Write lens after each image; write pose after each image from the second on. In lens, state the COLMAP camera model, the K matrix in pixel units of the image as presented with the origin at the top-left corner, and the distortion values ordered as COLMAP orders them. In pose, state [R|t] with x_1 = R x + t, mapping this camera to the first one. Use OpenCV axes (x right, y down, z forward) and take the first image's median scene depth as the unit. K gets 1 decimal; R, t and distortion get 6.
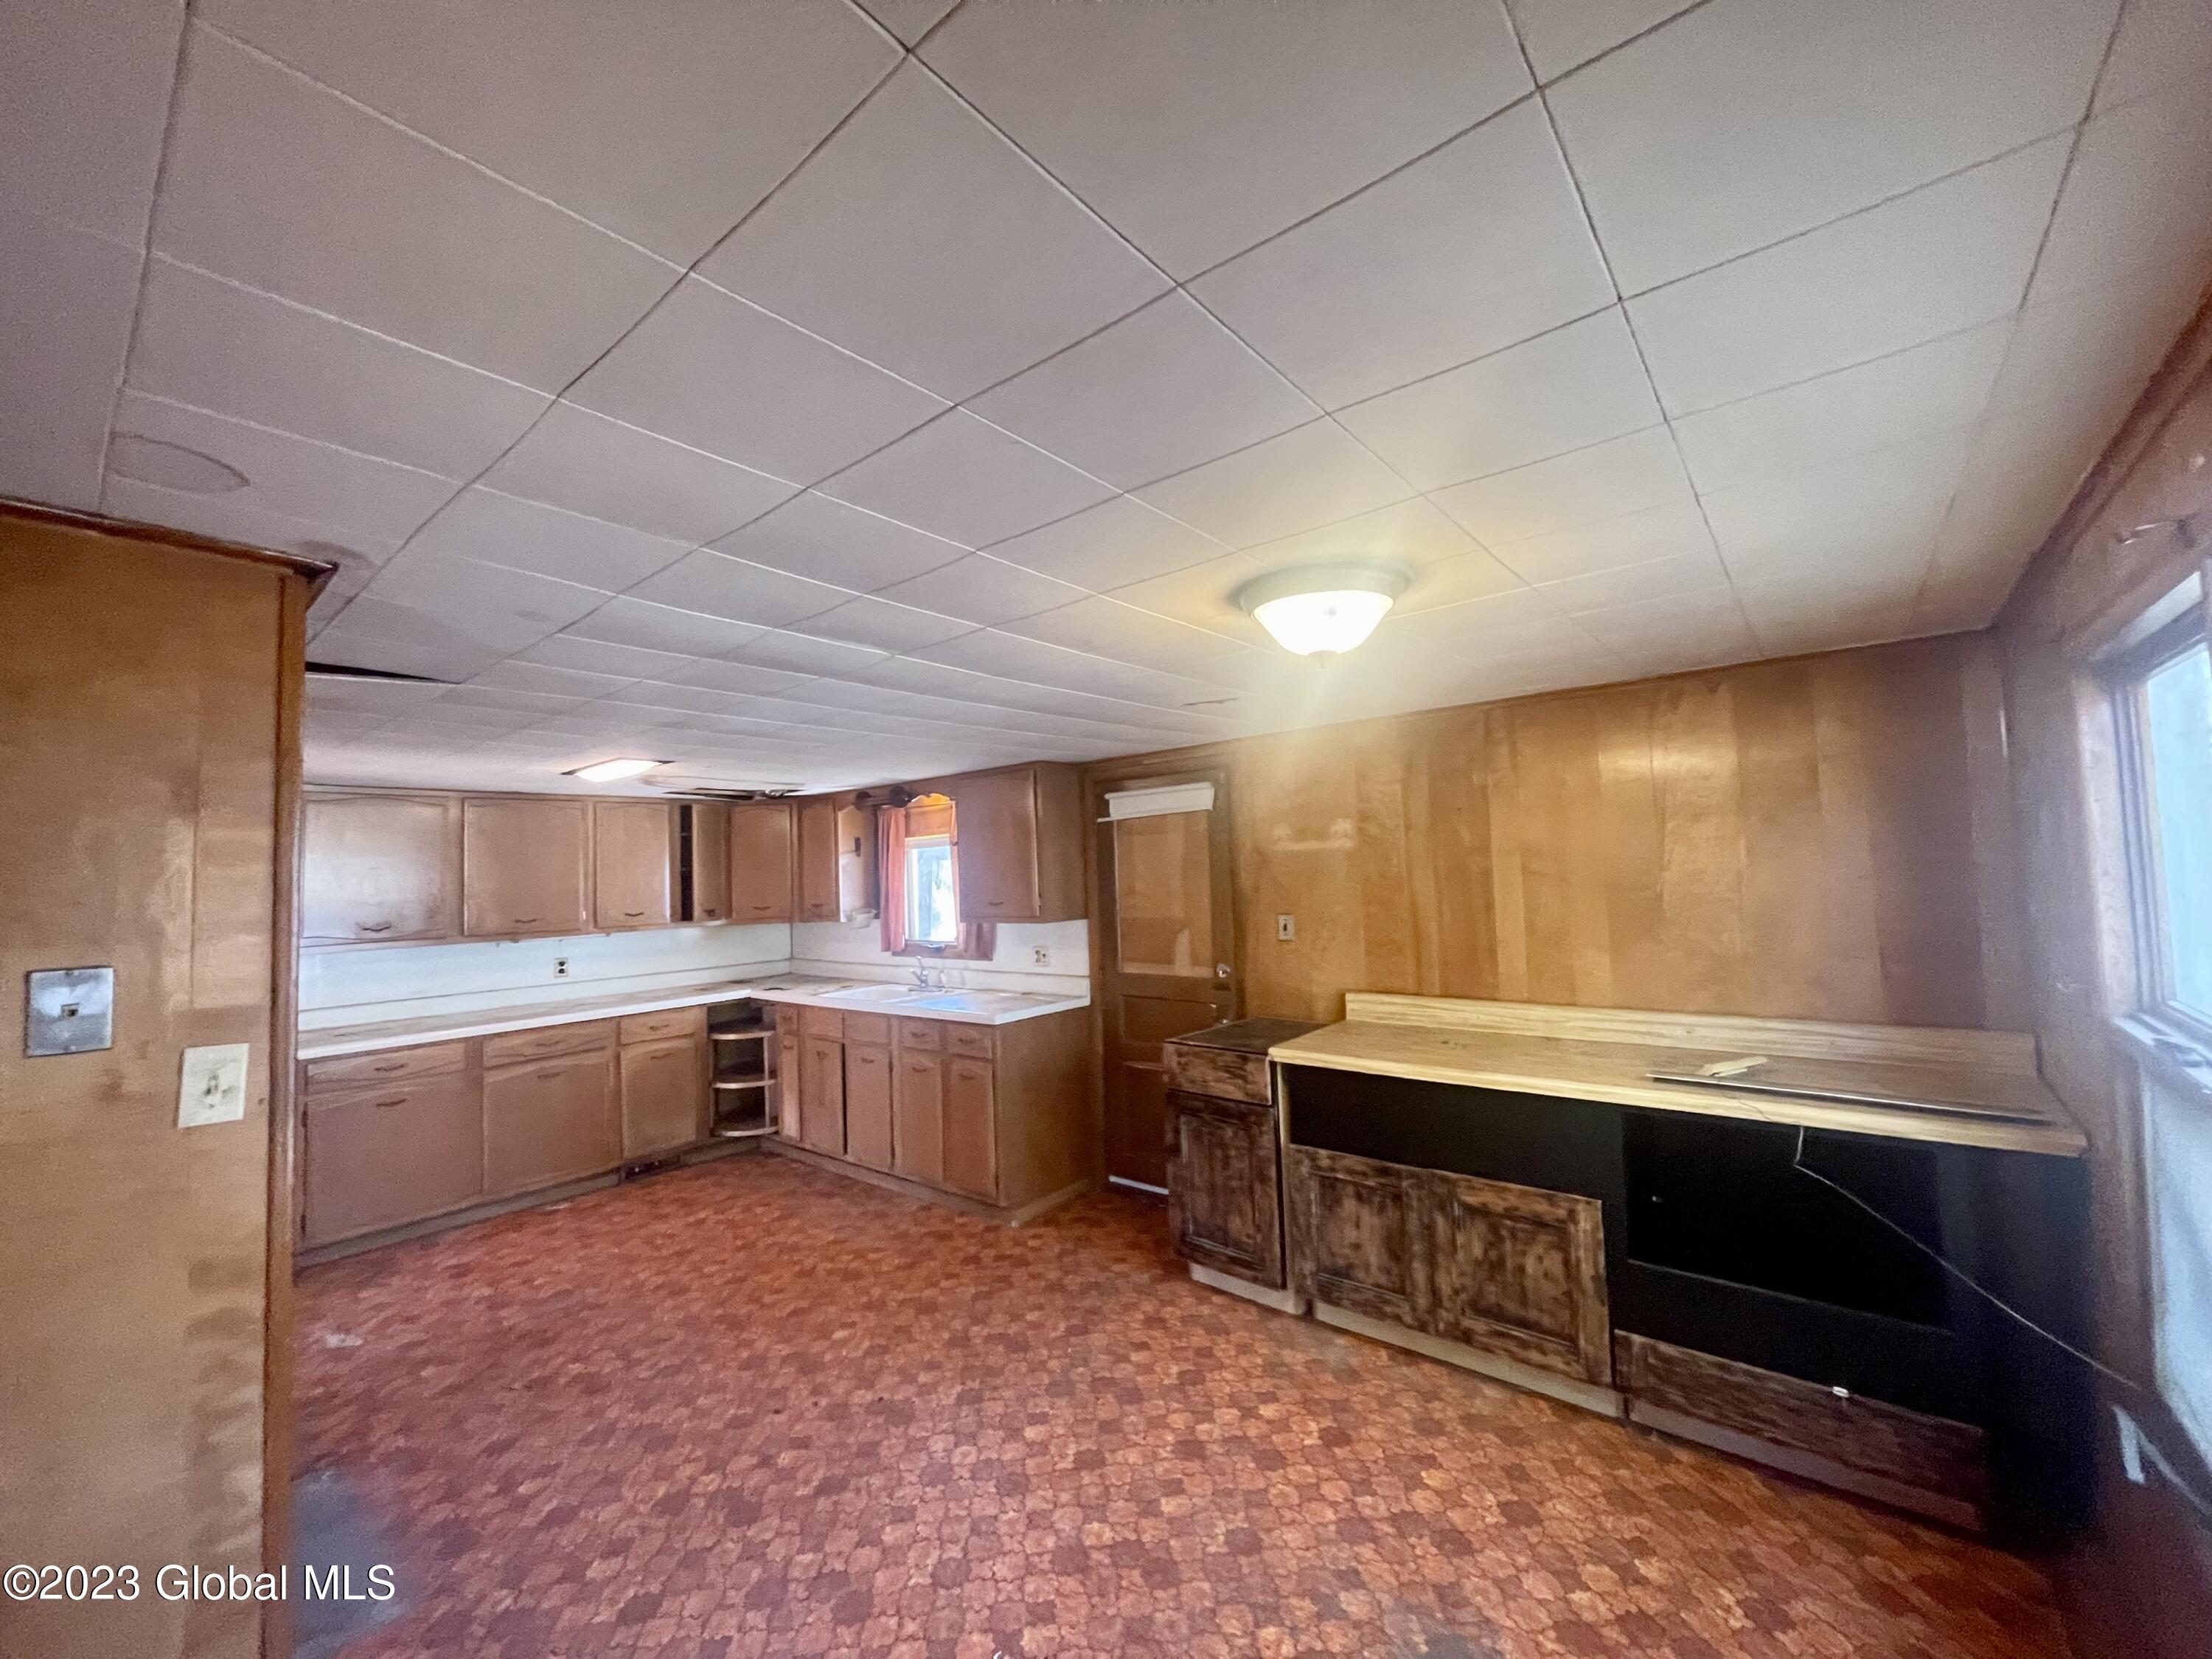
lens RADIAL K [[885.0, 0, 1106.4], [0, 885.0, 829.0], [0, 0, 1]] dist [-0.007473, 0.002816]
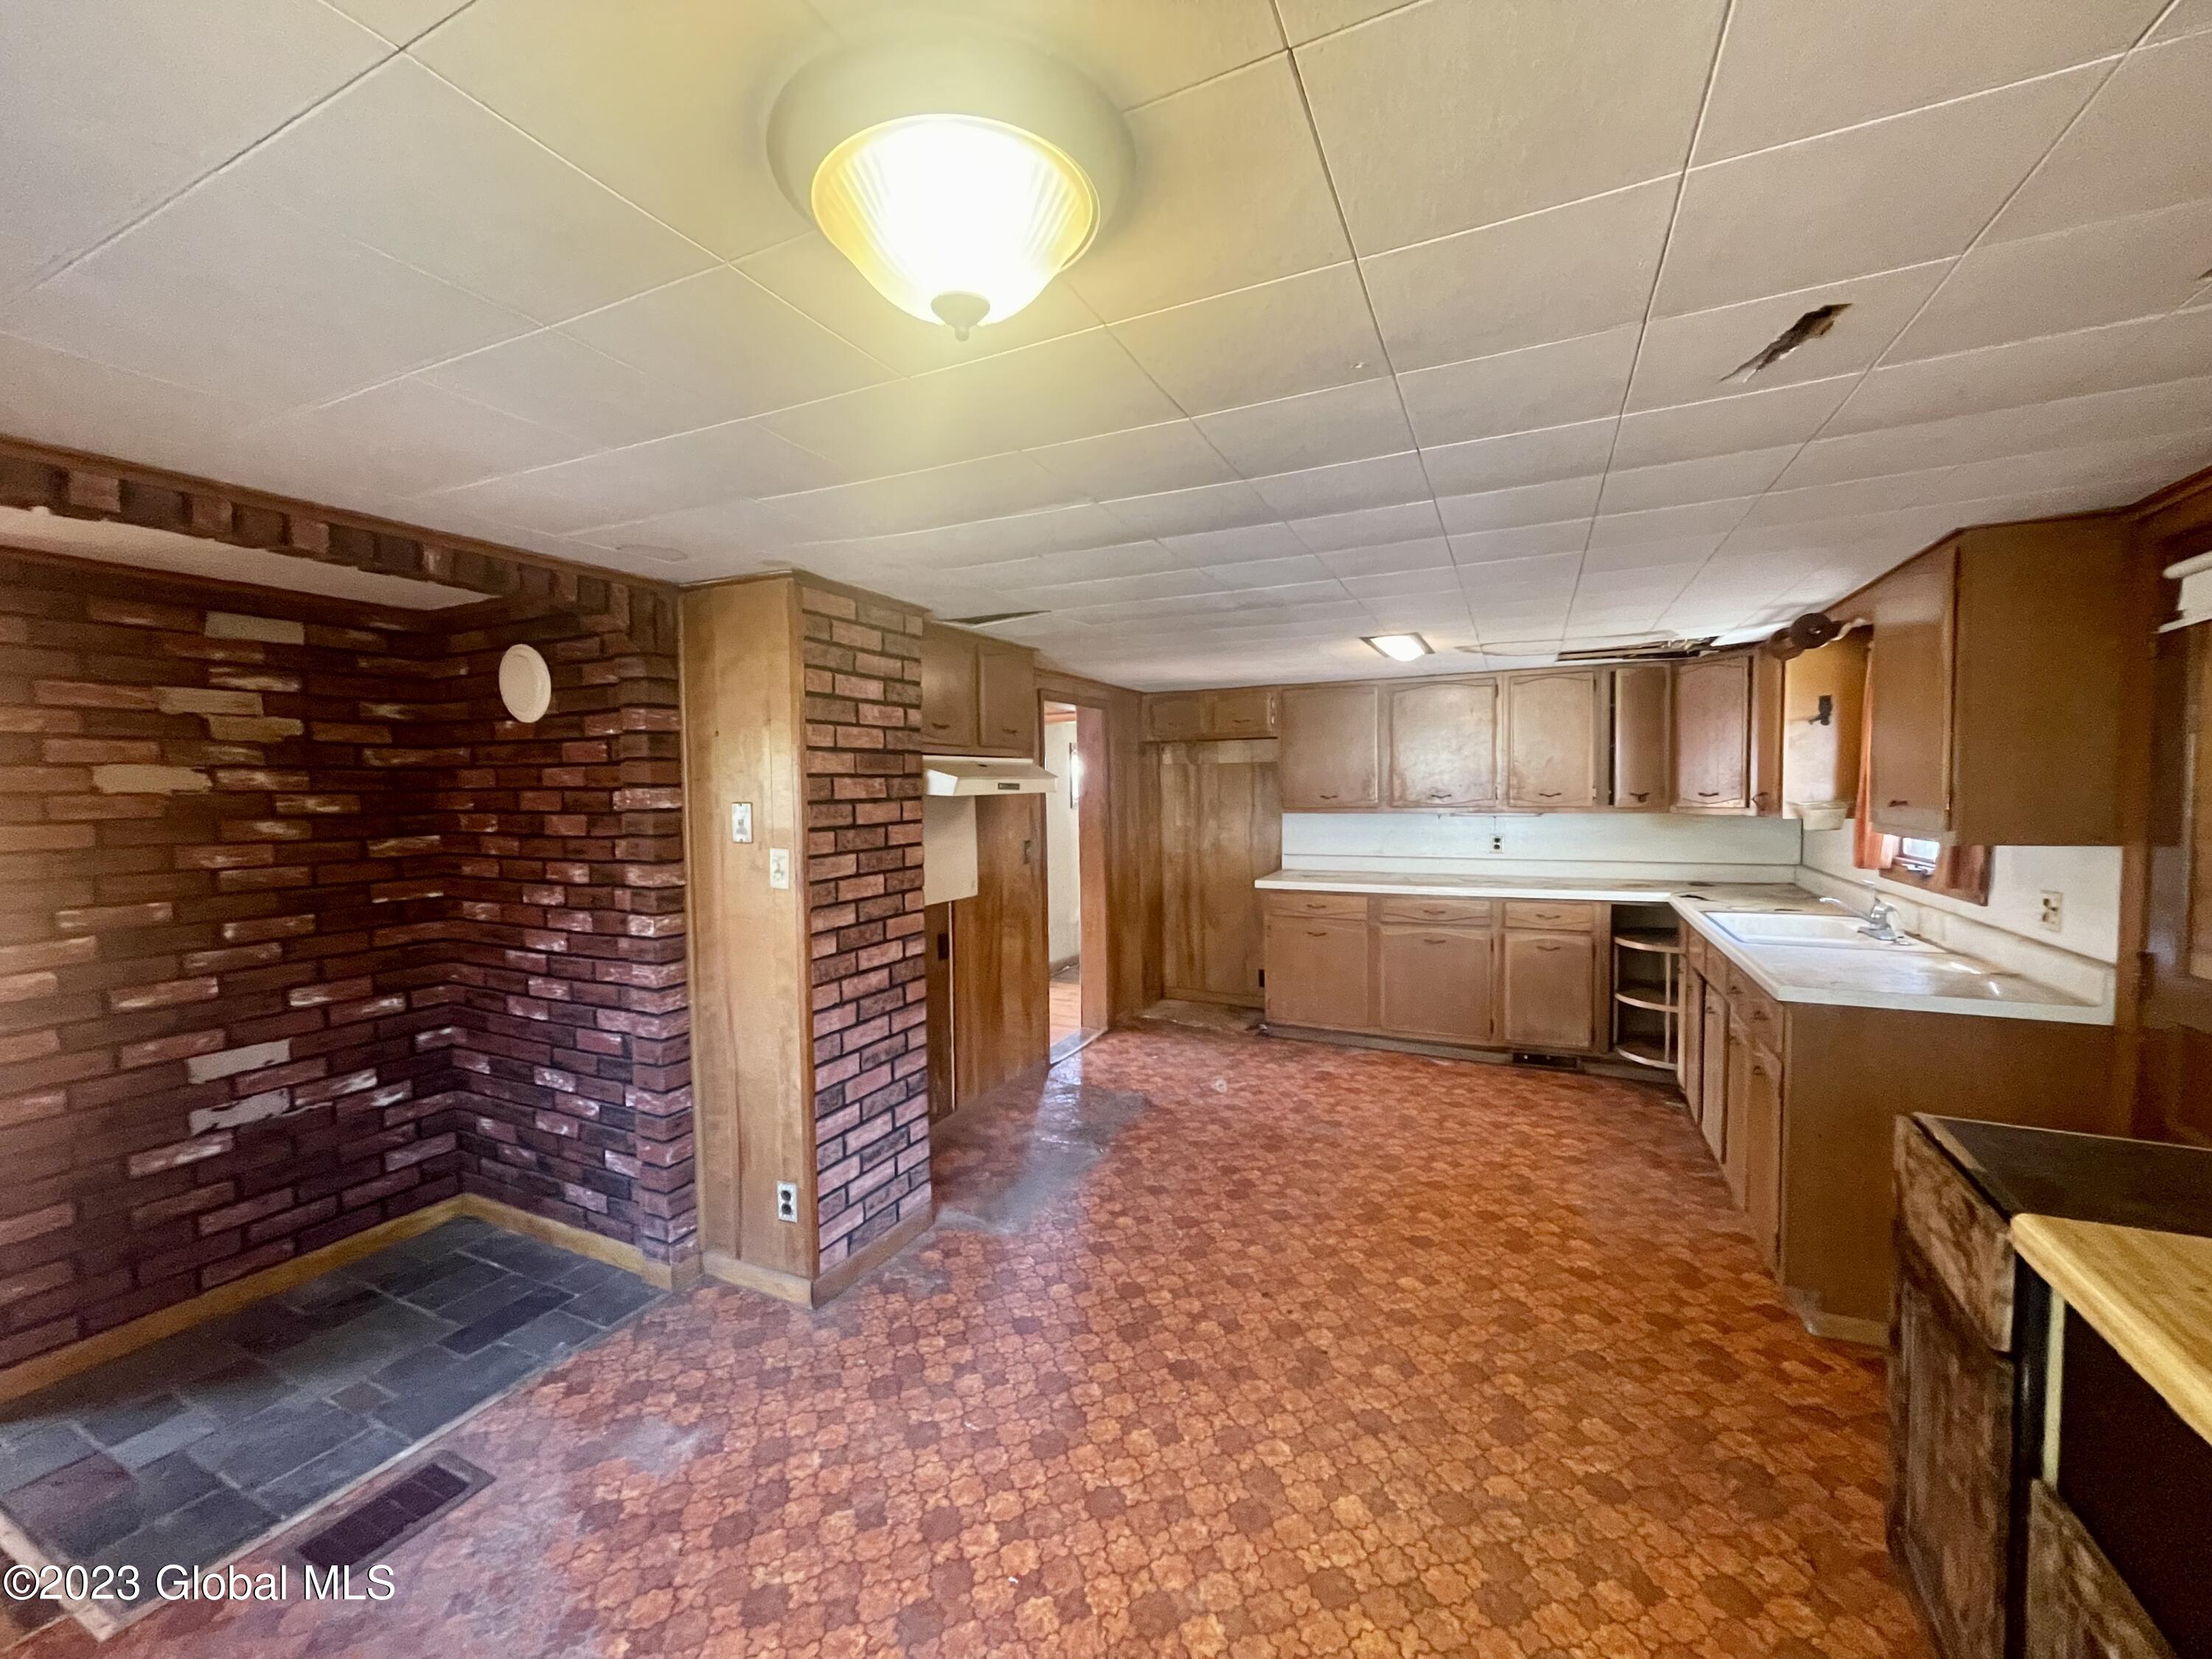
lens RADIAL K [[885.0, 0, 1104.5], [0, 885.0, 832.8], [0, 0, 1]] dist [-0.007473, 0.002816]
pose [[0.243647, 0.085183, -0.966116, 0.423692], [0.058484, 0.993032, 0.102305, 0.022204], [0.968099, -0.081428, 0.236967, 0.524239]]
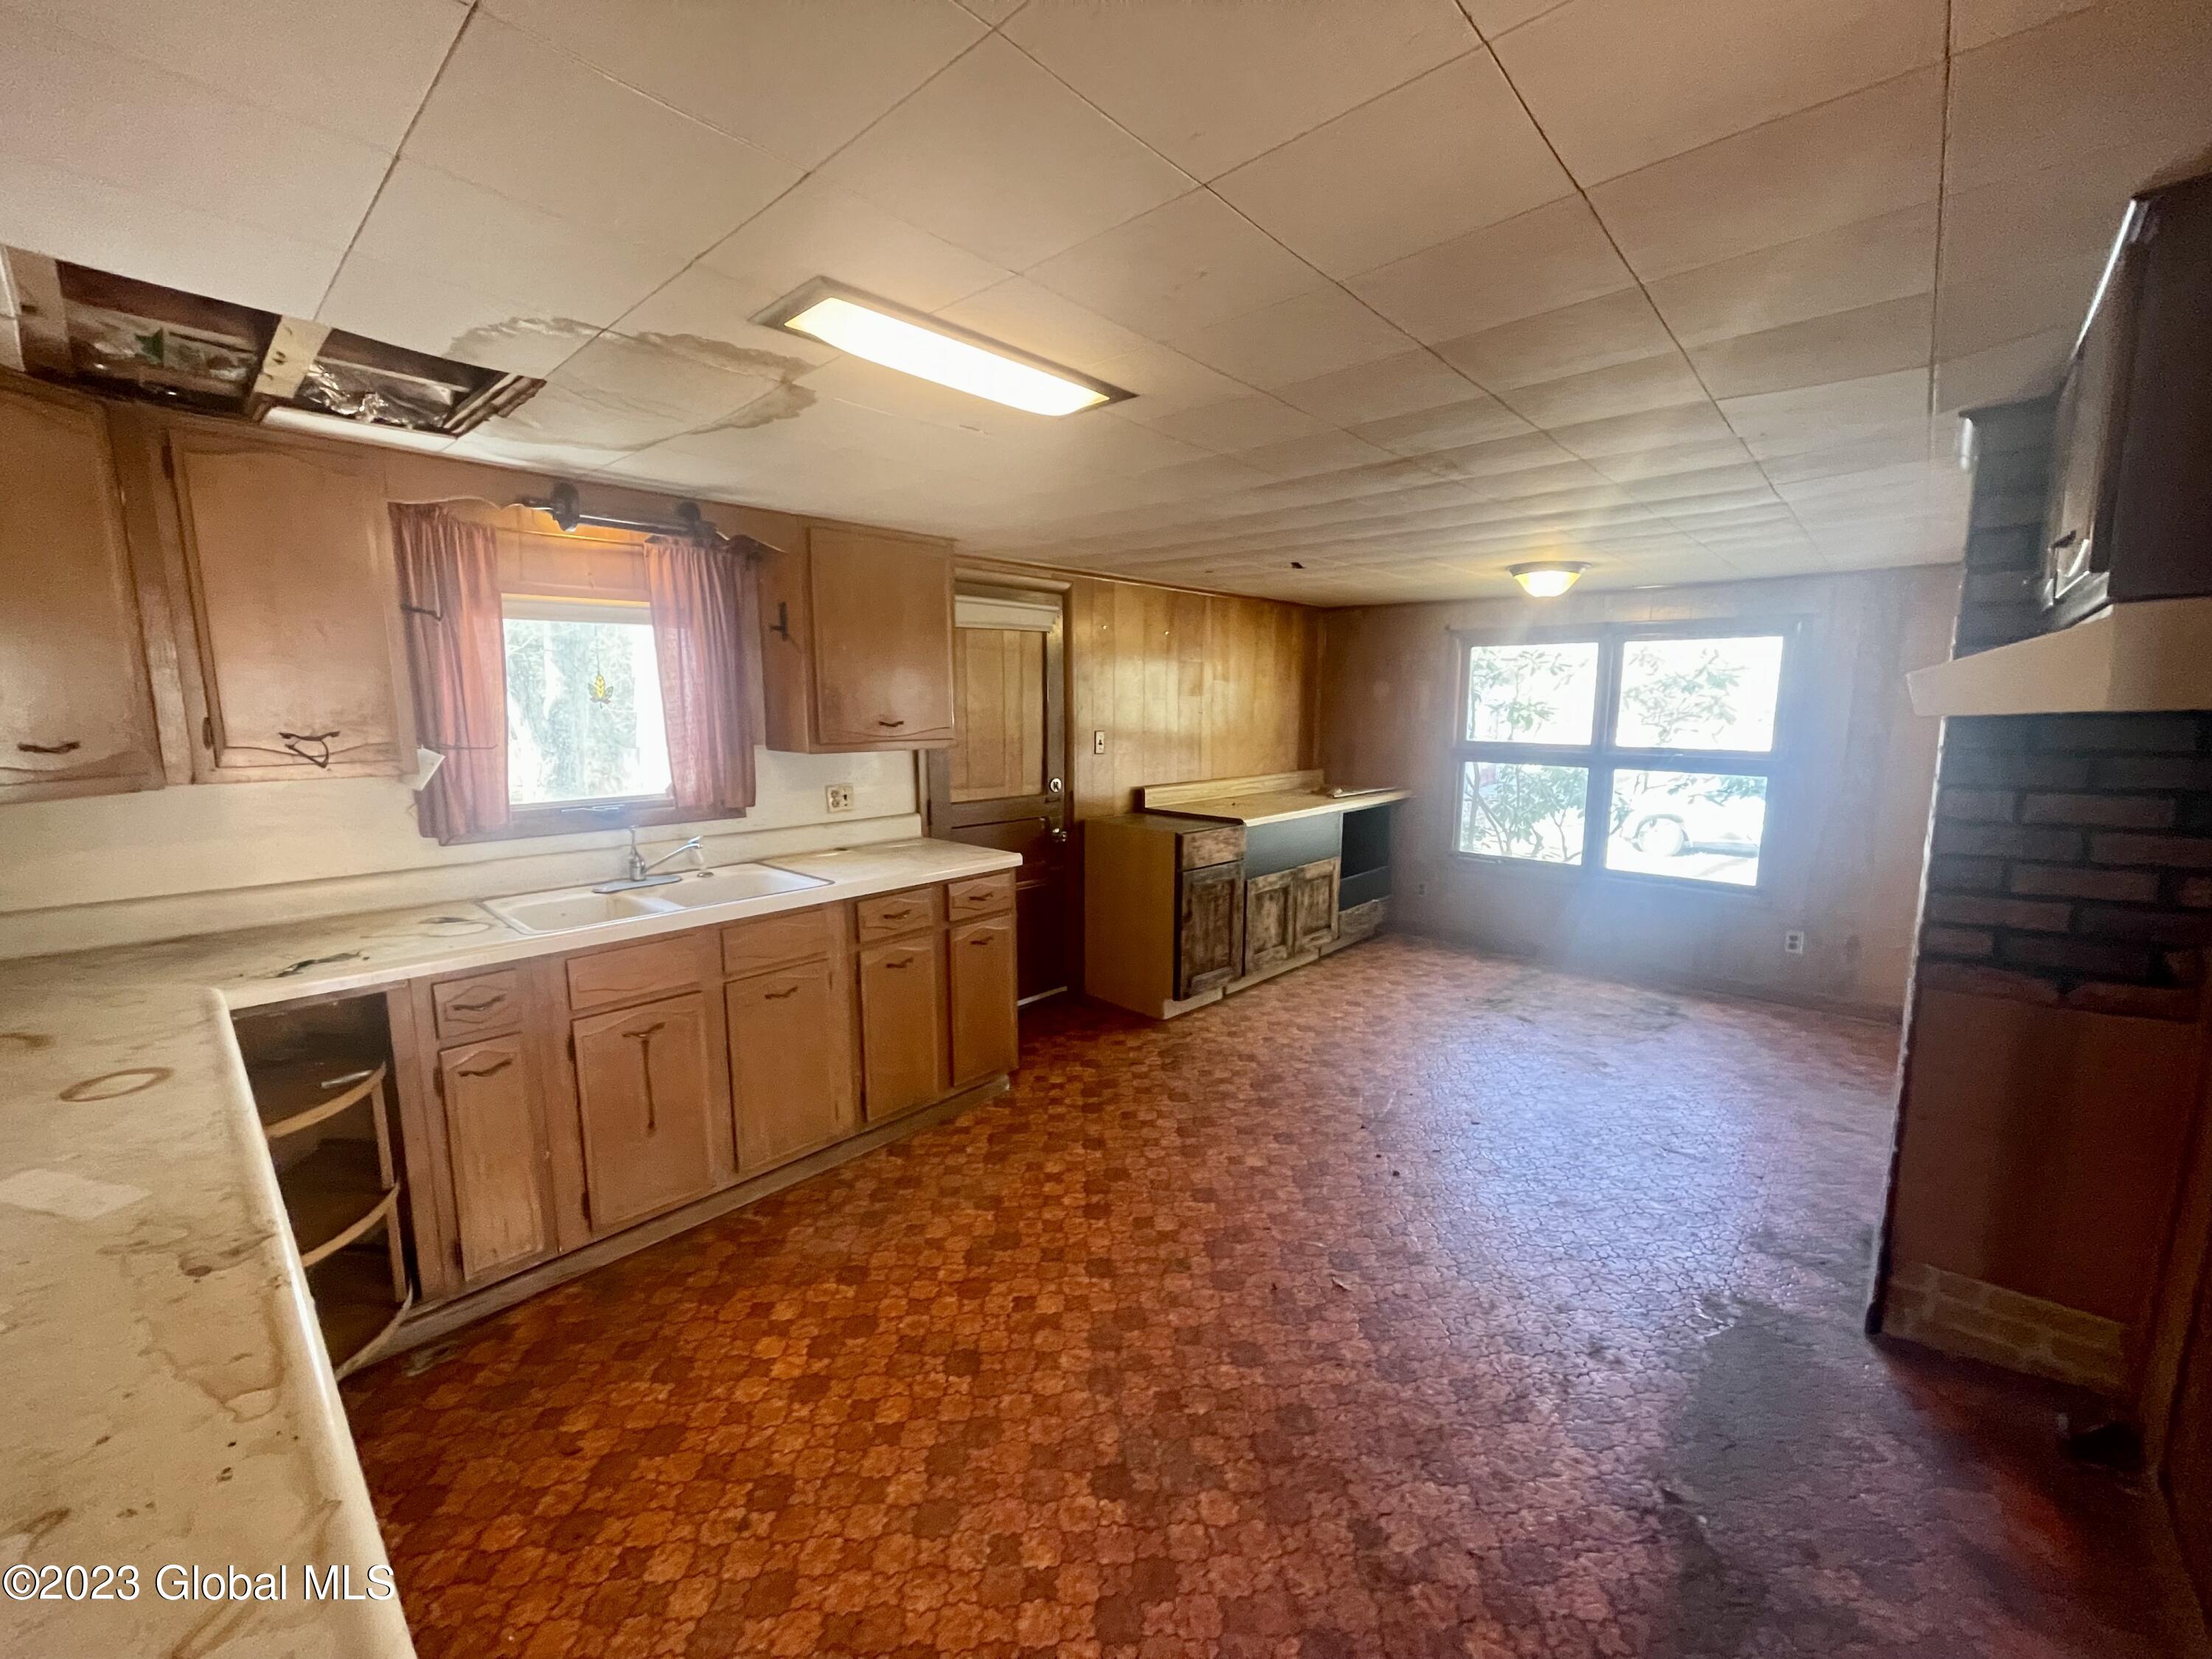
lens RADIAL K [[885.0, 0, 1104.3], [0, 885.0, 827.6], [0, 0, 1]] dist [-0.007473, 0.002816]
pose [[0.051765, -0.106165, 0.993000, -1.197754], [-0.053801, 0.992593, 0.108927, 0.114158], [-0.997209, -0.059063, 0.045670, 1.115448]]
